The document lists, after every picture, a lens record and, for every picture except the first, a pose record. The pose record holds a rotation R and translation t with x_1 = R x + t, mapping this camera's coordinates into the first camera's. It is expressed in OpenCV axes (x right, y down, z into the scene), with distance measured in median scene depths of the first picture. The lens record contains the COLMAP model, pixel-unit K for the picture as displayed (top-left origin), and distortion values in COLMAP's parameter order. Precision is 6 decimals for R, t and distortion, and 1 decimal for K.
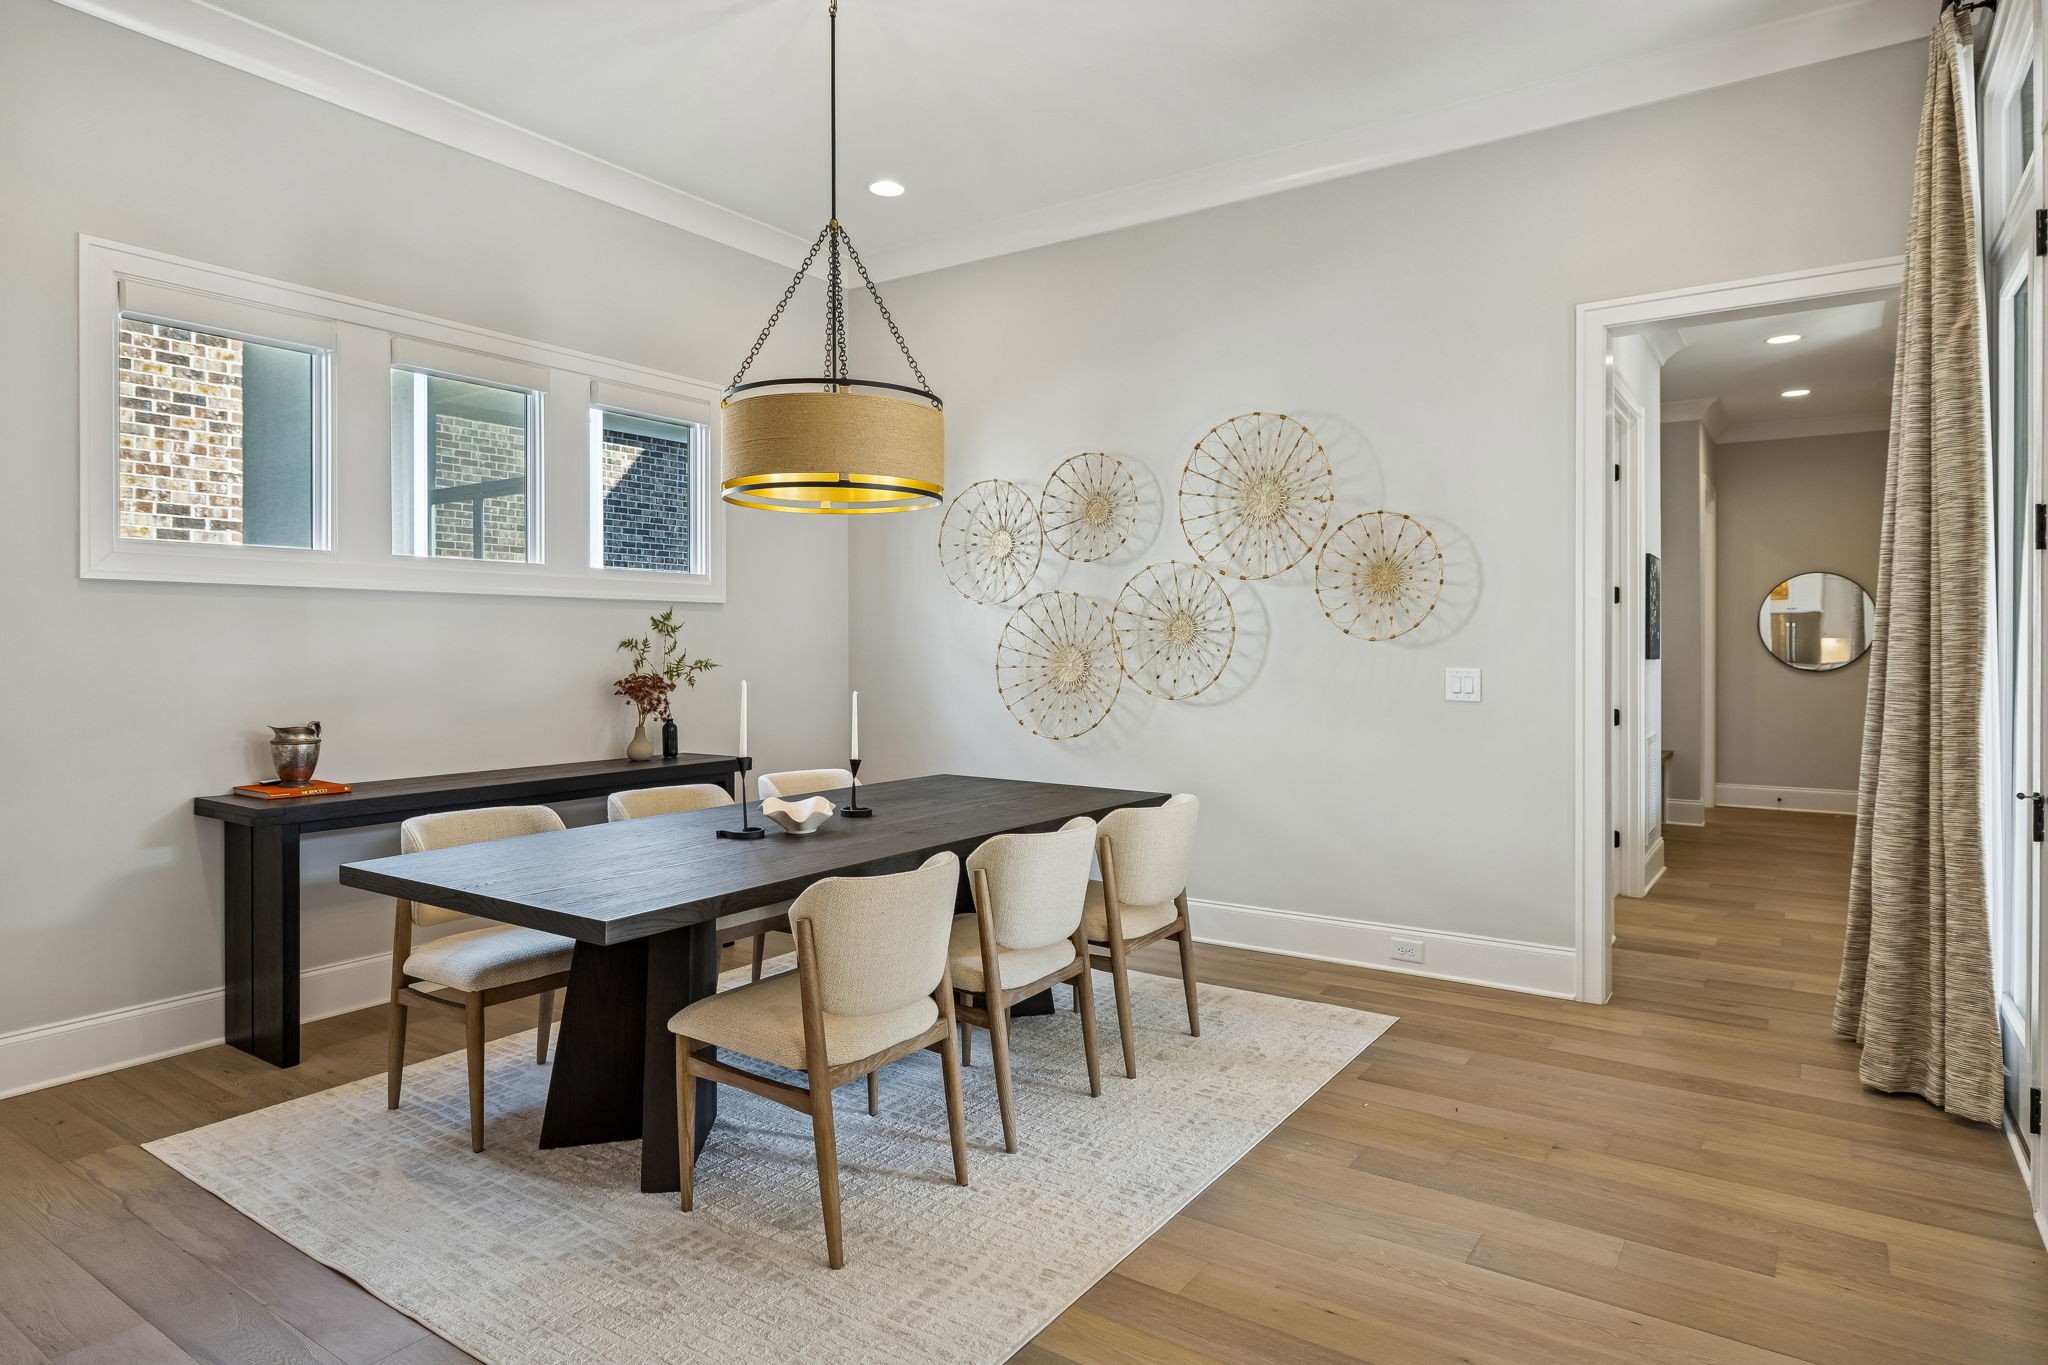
lens RADIAL K [[1142.4, 0, 1019.0], [0, 1142.4, 658.2], [0, 0, 1]] dist [-0.001845, -0.001089]
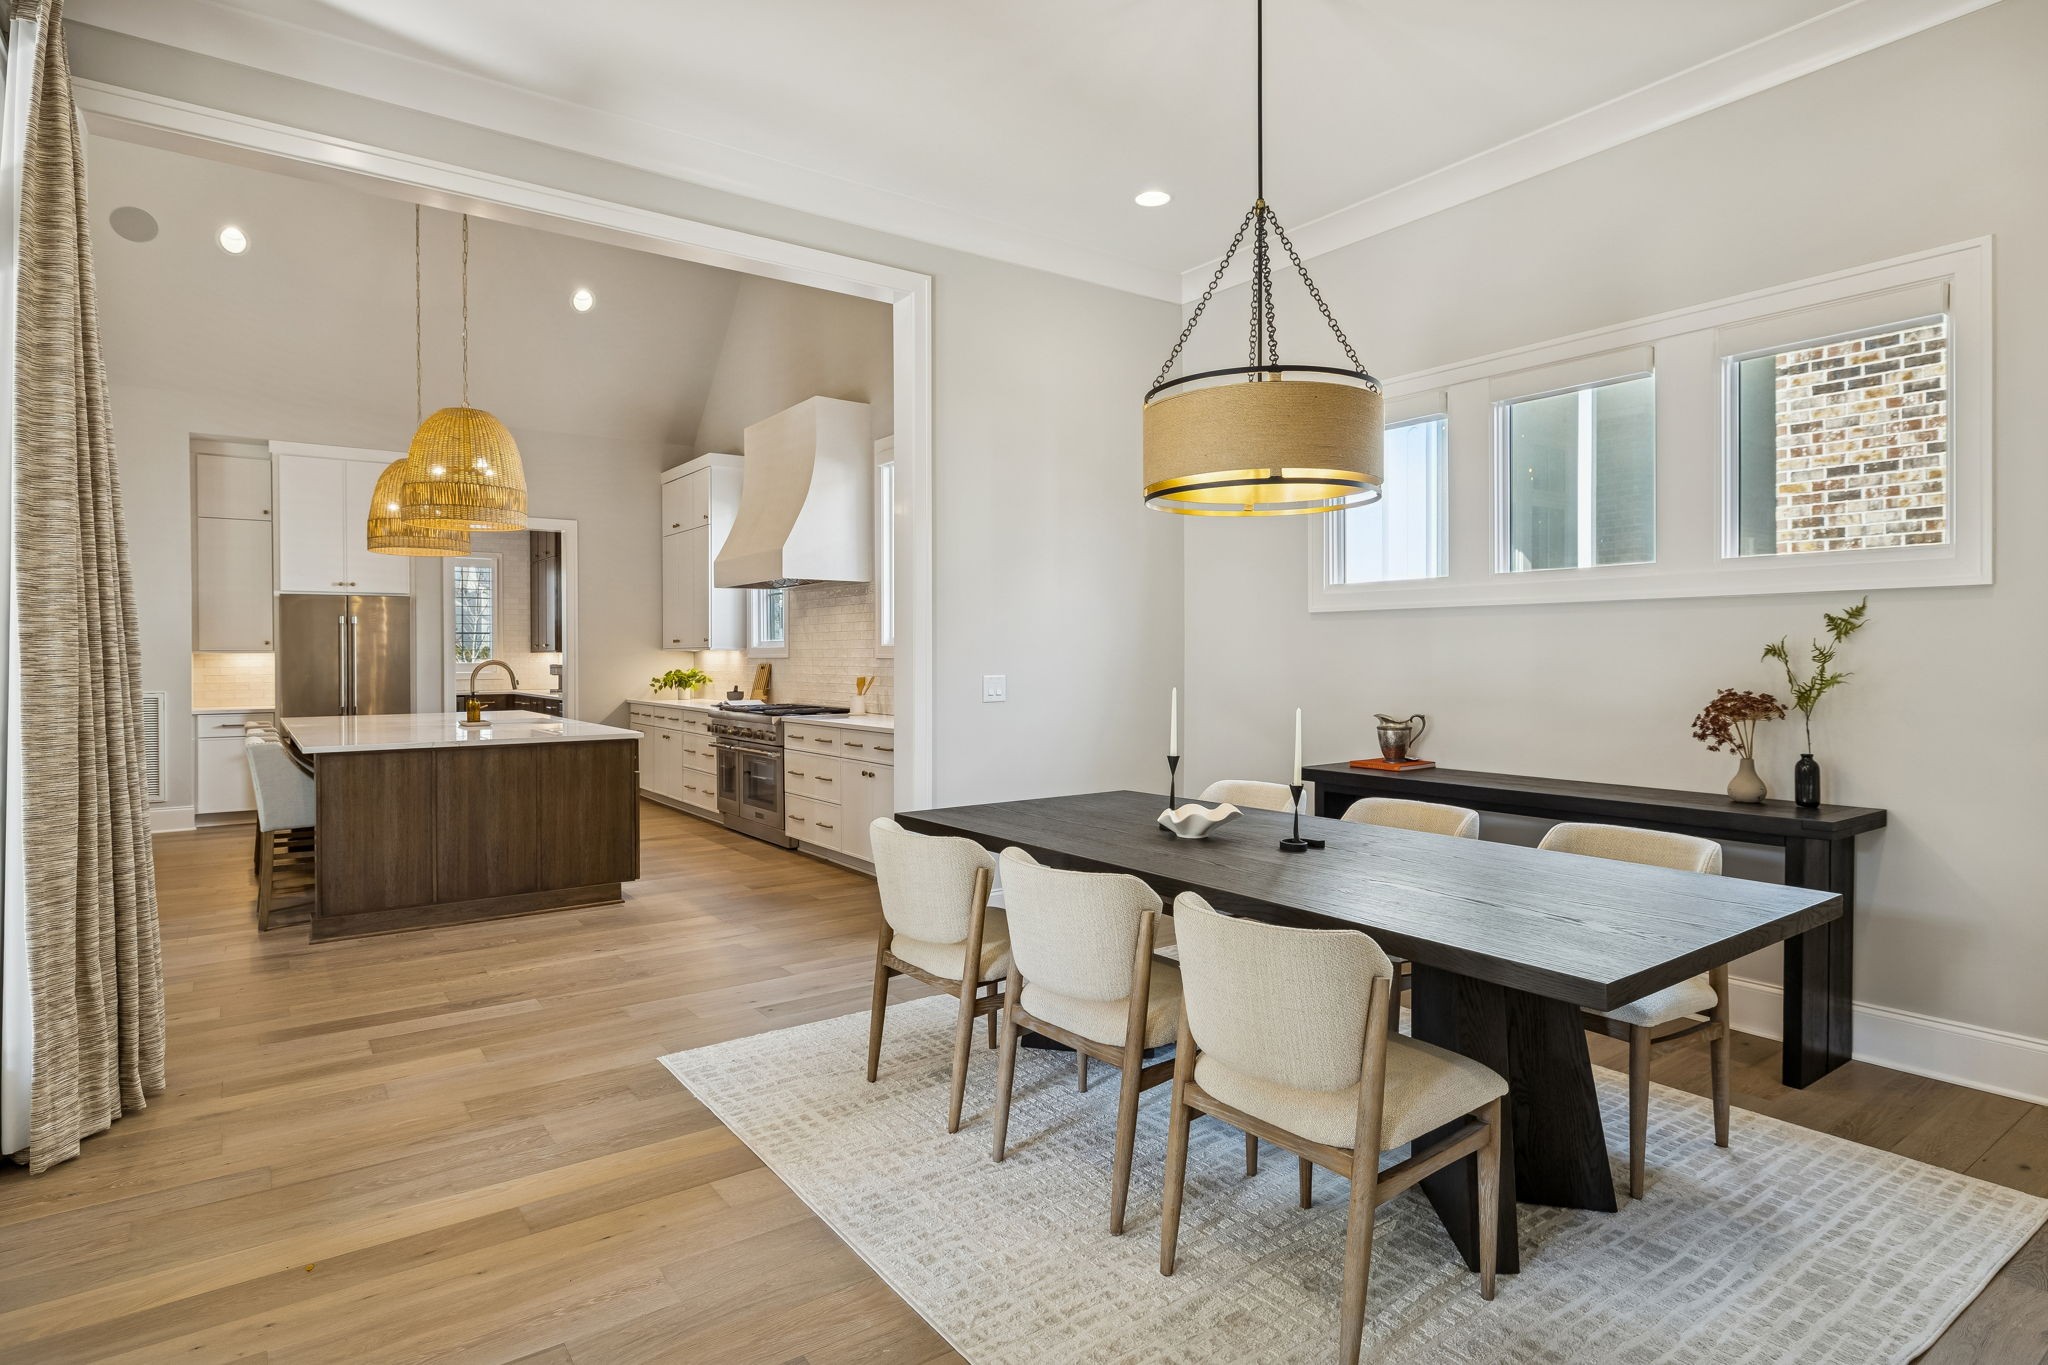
lens RADIAL K [[1119.2, 0, 1058.6], [0, 1119.2, 663.3], [0, 0, 1]] dist [-0.026469, -0.000253]
pose [[-0.317710, 0.007553, -0.948158, 0.748973], [-0.007039, 0.999922, 0.010324, -0.012524], [0.948162, 0.009955, -0.317632, 1.128735]]
